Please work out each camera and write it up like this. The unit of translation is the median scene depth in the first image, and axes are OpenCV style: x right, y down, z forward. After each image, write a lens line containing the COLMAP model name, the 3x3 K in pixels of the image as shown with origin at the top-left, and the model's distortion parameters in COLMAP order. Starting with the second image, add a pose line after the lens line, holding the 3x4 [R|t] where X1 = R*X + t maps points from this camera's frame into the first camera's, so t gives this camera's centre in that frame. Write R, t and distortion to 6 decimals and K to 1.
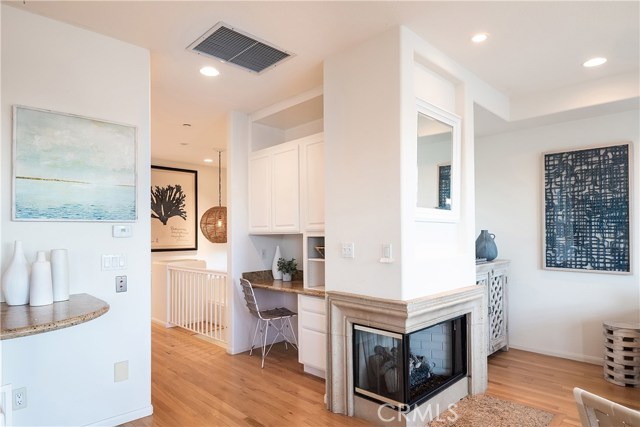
lens RADIAL K [[390.5, 0, 346.0], [0, 390.5, 228.4], [0, 0, 1]] dist [-0.004220, -0.001738]
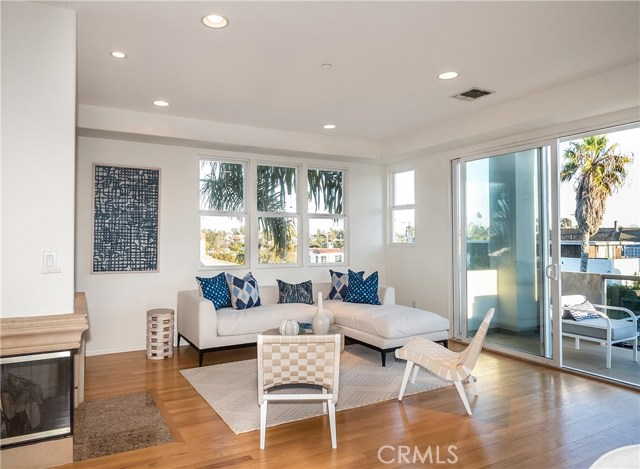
lens RADIAL K [[403.2, 0, 318.0], [0, 403.2, 232.1], [0, 0, 1]] dist [-0.002360, -0.001407]
pose [[0.295955, 0.019805, 0.954997, -0.360911], [-0.014723, 0.999761, -0.016171, 0.001038], [-0.955088, -0.009275, 0.296176, 0.105657]]
